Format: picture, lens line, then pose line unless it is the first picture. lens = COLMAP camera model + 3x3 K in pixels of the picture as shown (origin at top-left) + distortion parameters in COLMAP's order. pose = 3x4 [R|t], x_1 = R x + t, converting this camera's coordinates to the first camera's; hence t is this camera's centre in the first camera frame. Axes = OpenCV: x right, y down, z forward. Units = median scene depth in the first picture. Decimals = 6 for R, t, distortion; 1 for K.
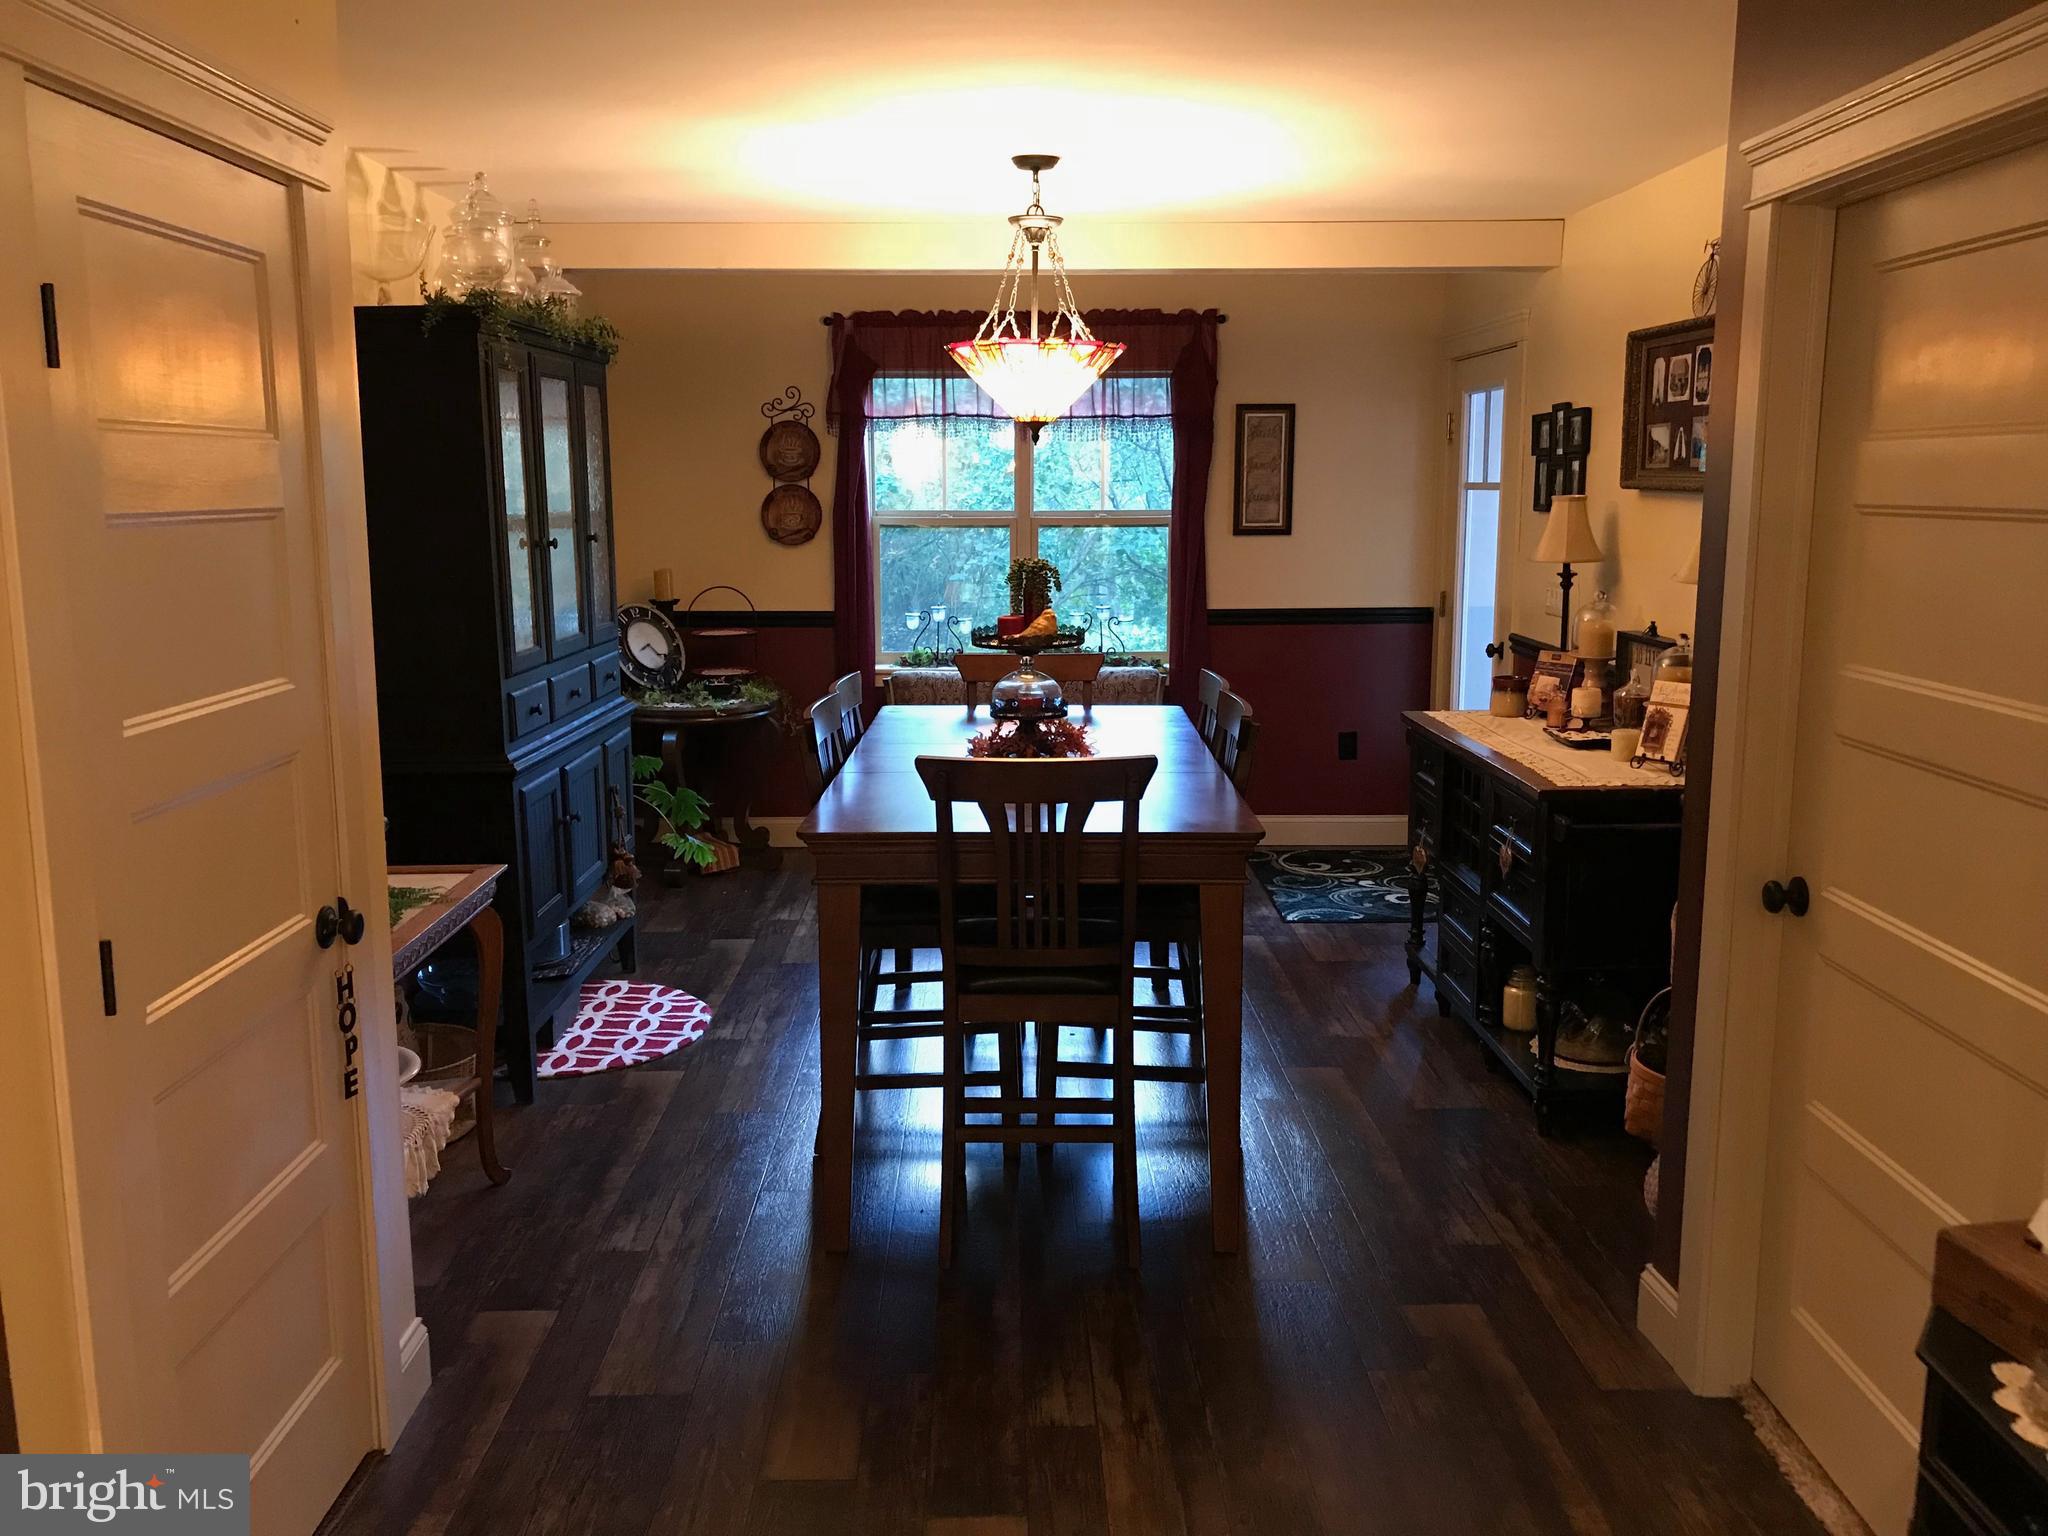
lens RADIAL K [[1682.8, 0, 1018.1], [0, 1682.8, 745.8], [0, 0, 1]] dist [0.028425, -0.034708]
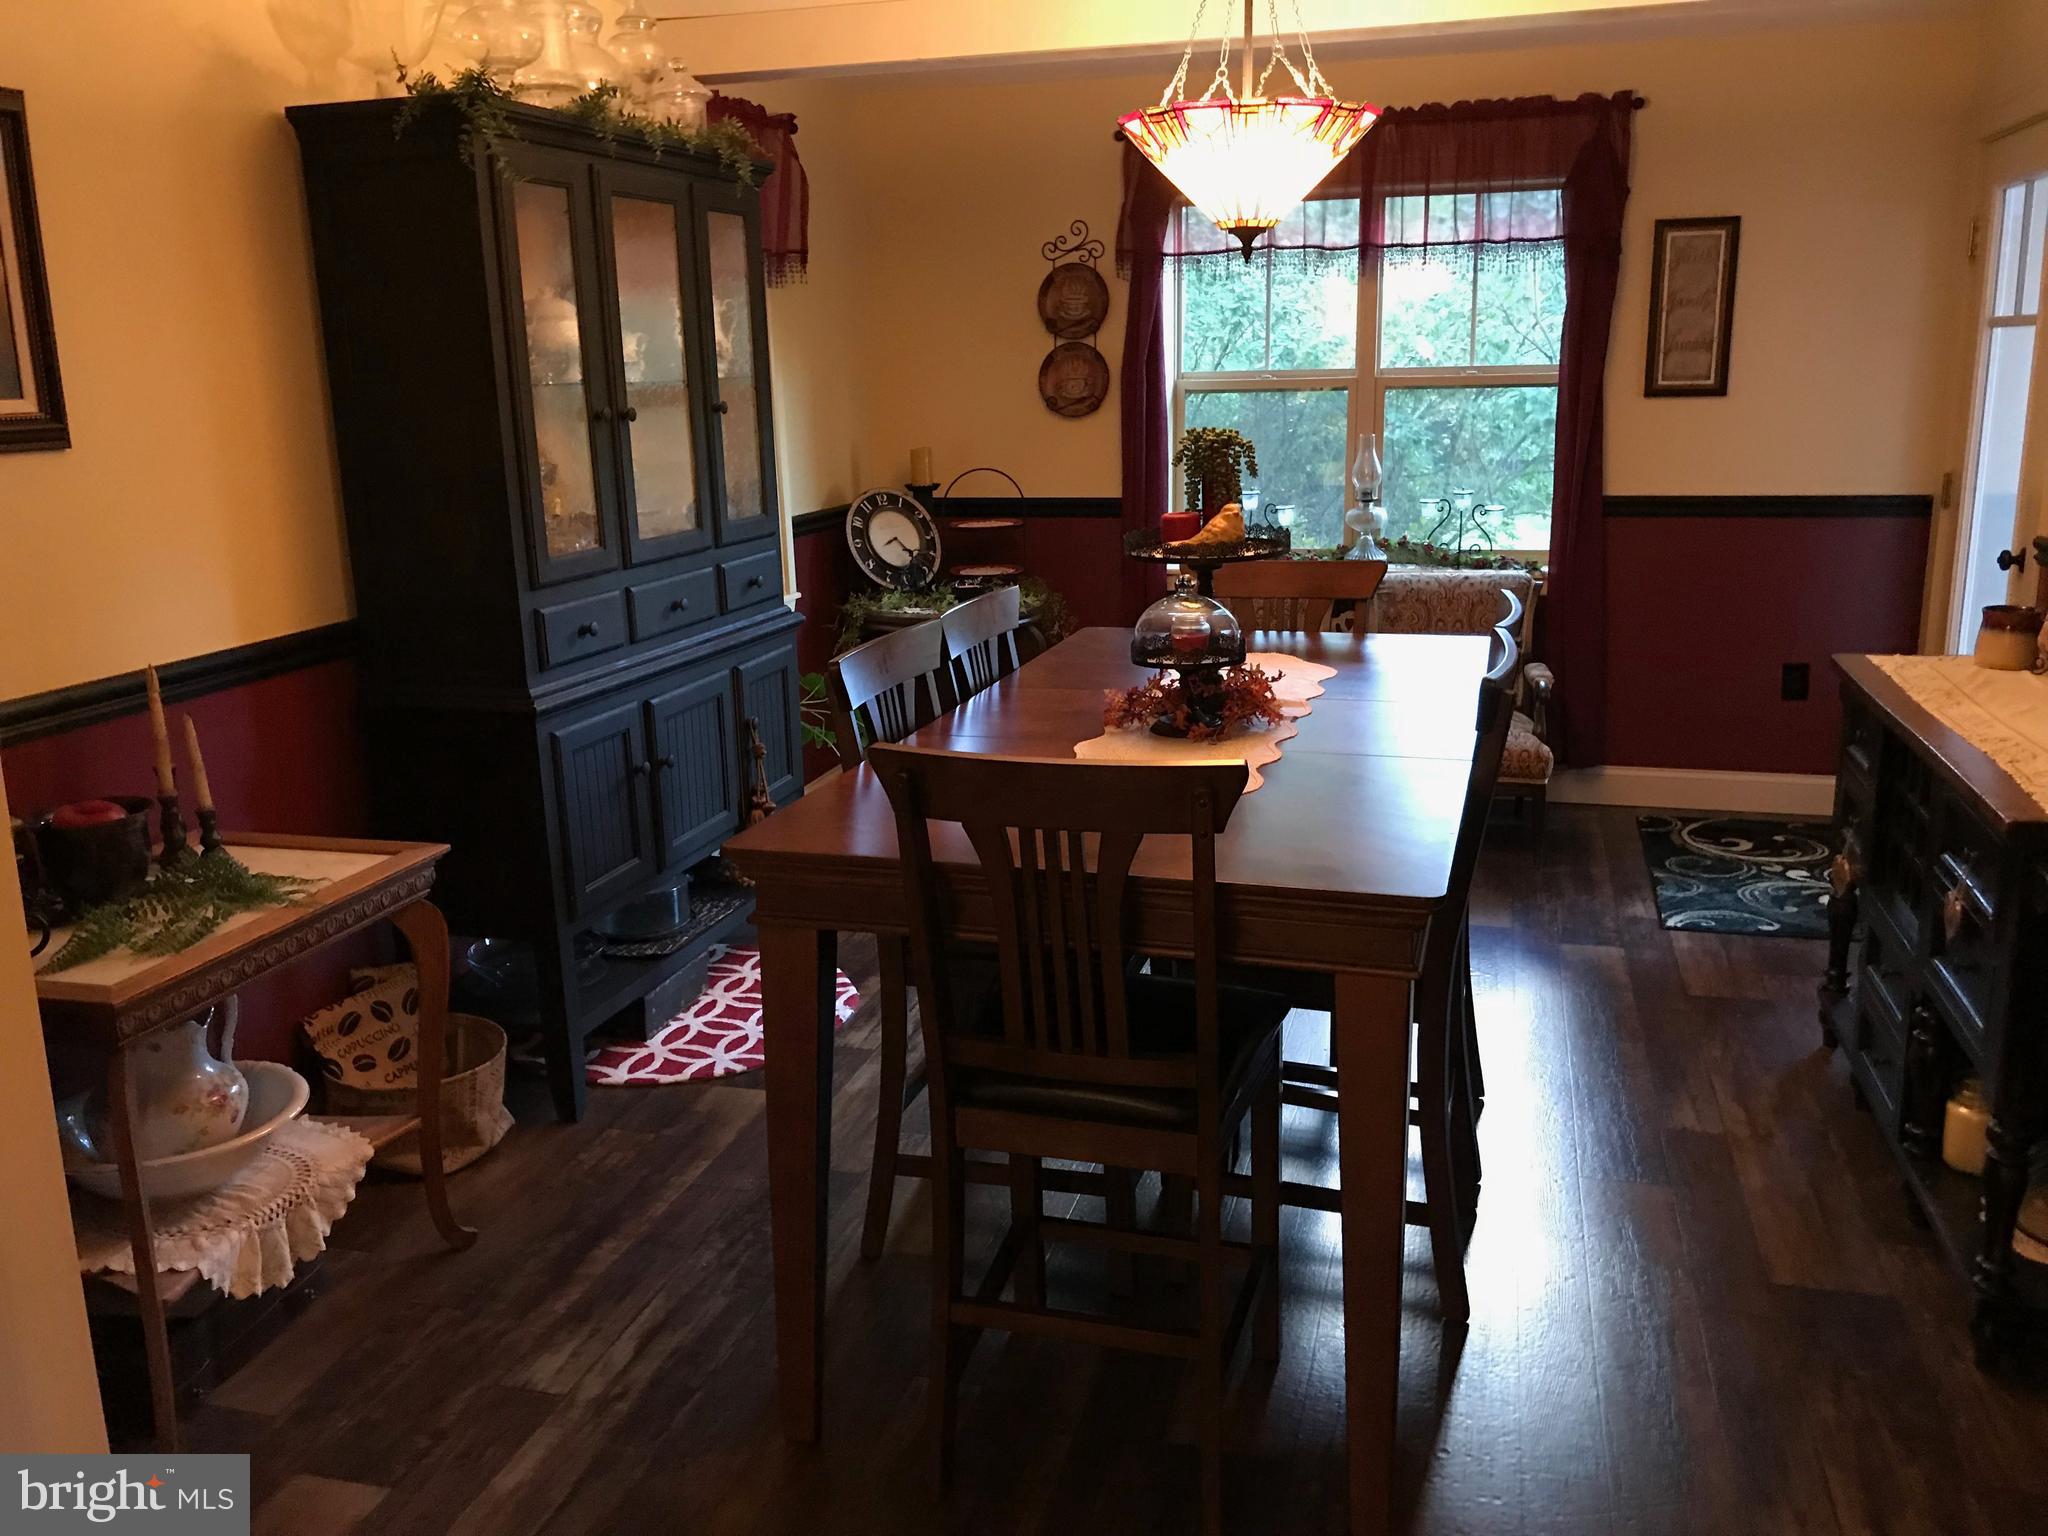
lens RADIAL K [[1682.8, 0, 1018.1], [0, 1682.8, 745.8], [0, 0, 1]] dist [0.028425, -0.034708]
pose [[0.958294, 0.046297, -0.282008, 0.105743], [-0.025997, 0.996821, 0.075307, -0.025888], [0.284598, -0.064835, 0.956452, 0.249569]]
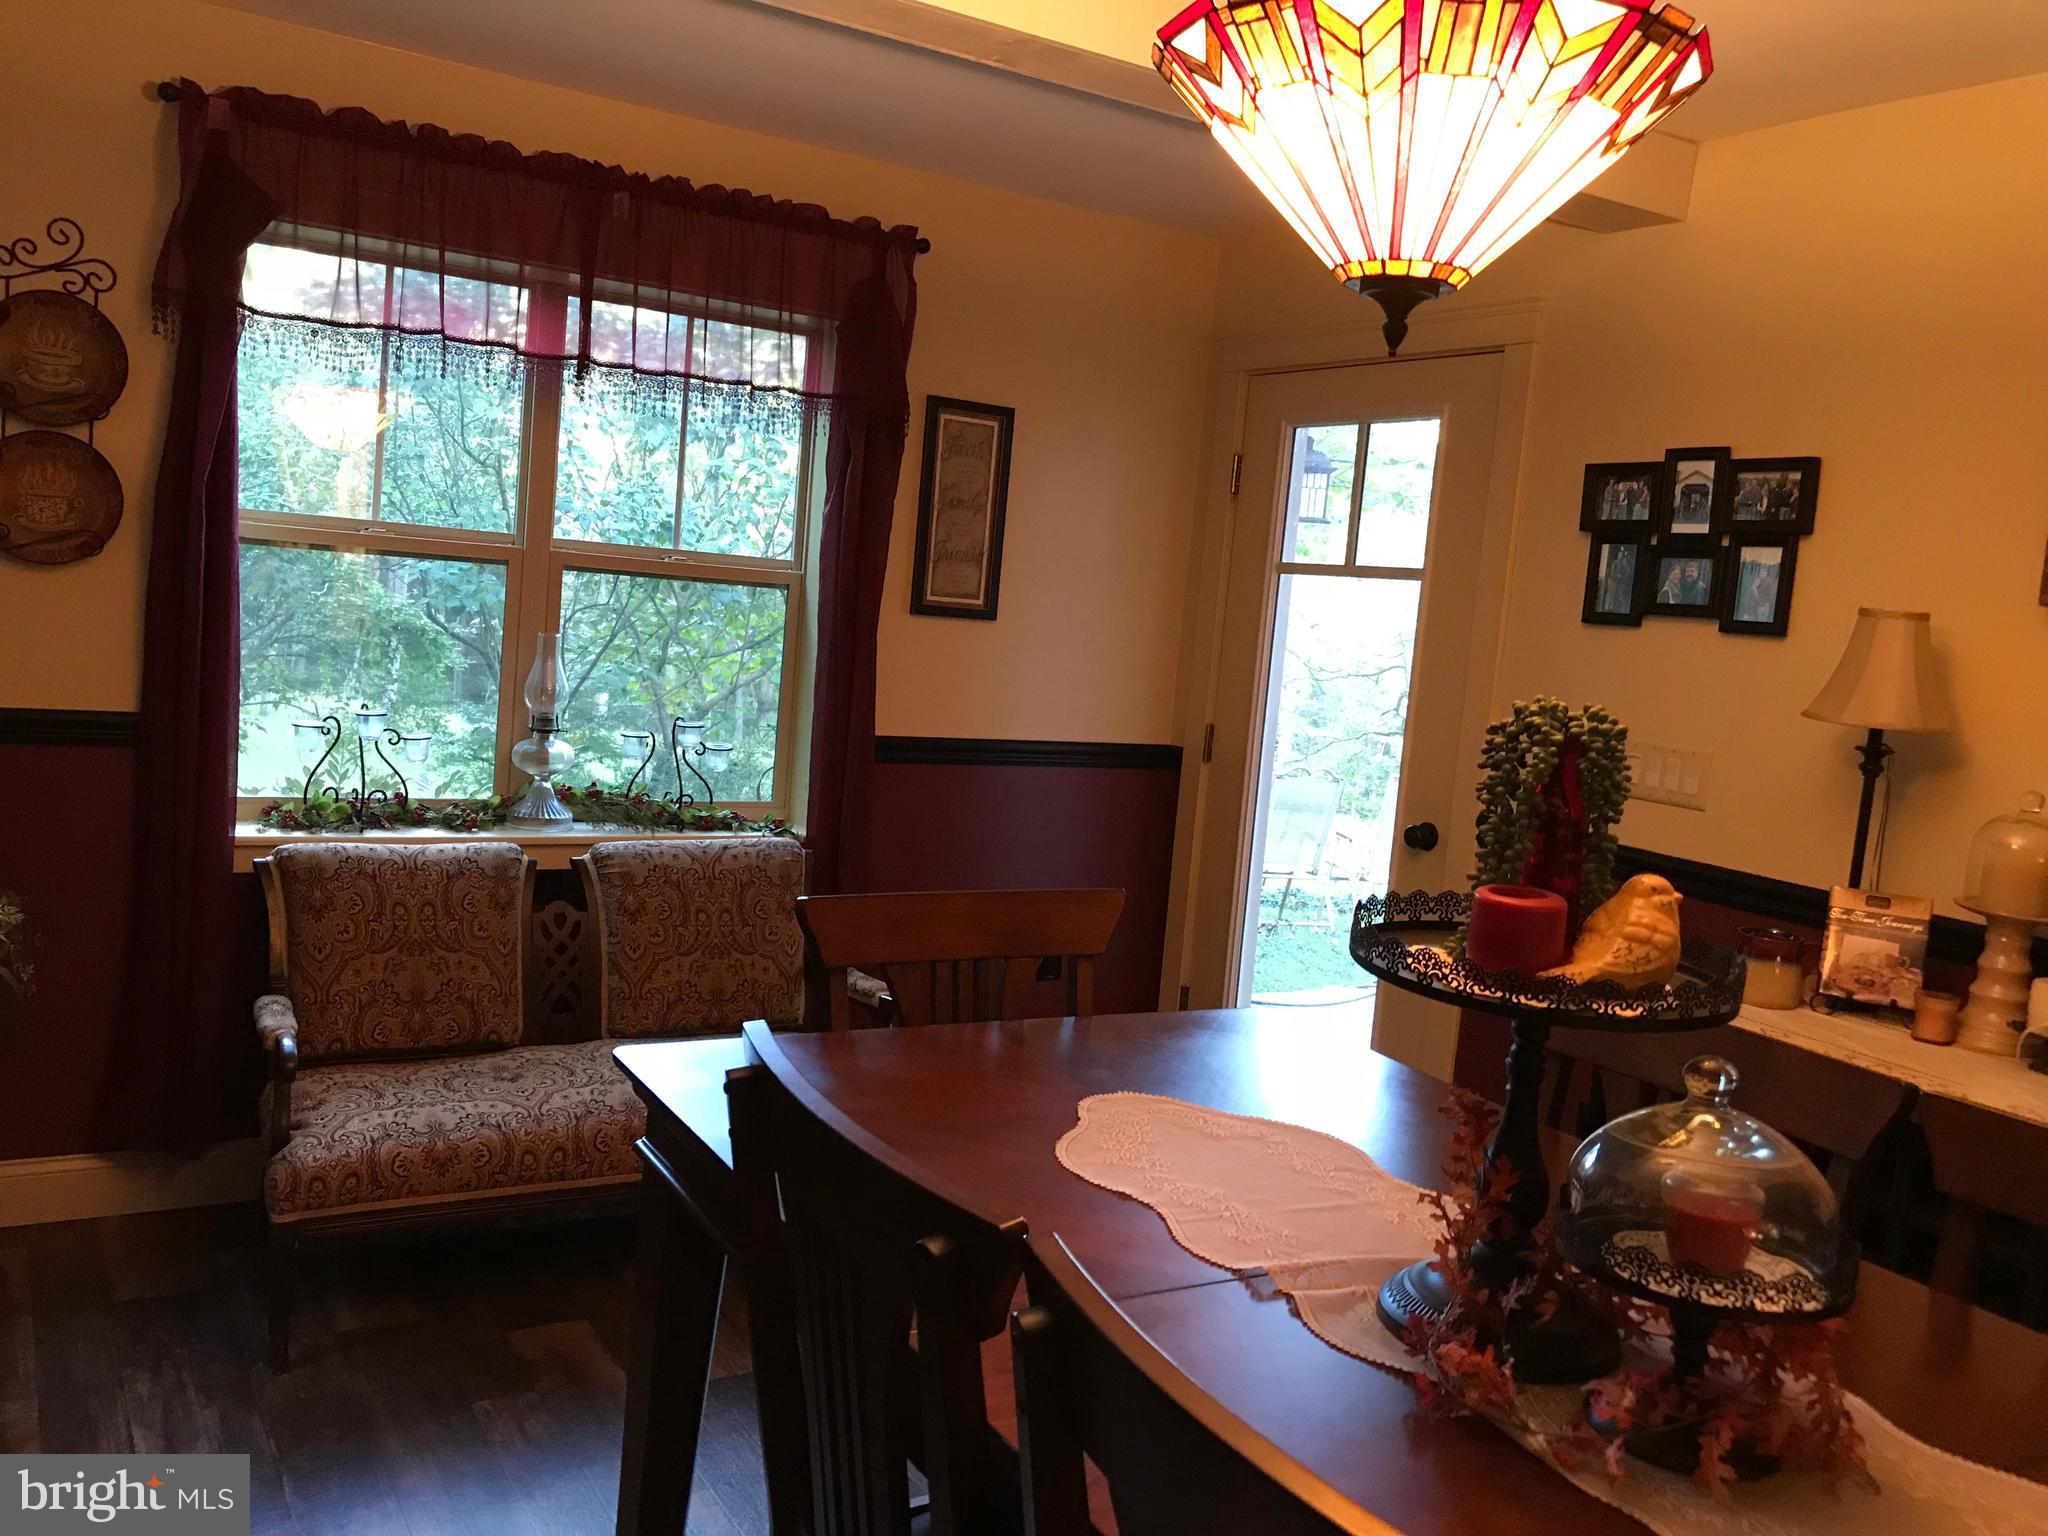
lens RADIAL K [[1682.8, 0, 1018.1], [0, 1682.8, 745.8], [0, 0, 1]] dist [0.028425, -0.034708]
pose [[0.864044, 0.034914, 0.502204, -0.177643], [-0.014838, 0.998925, -0.043918, -0.070698], [-0.503198, 0.030495, 0.863633, 0.623689]]
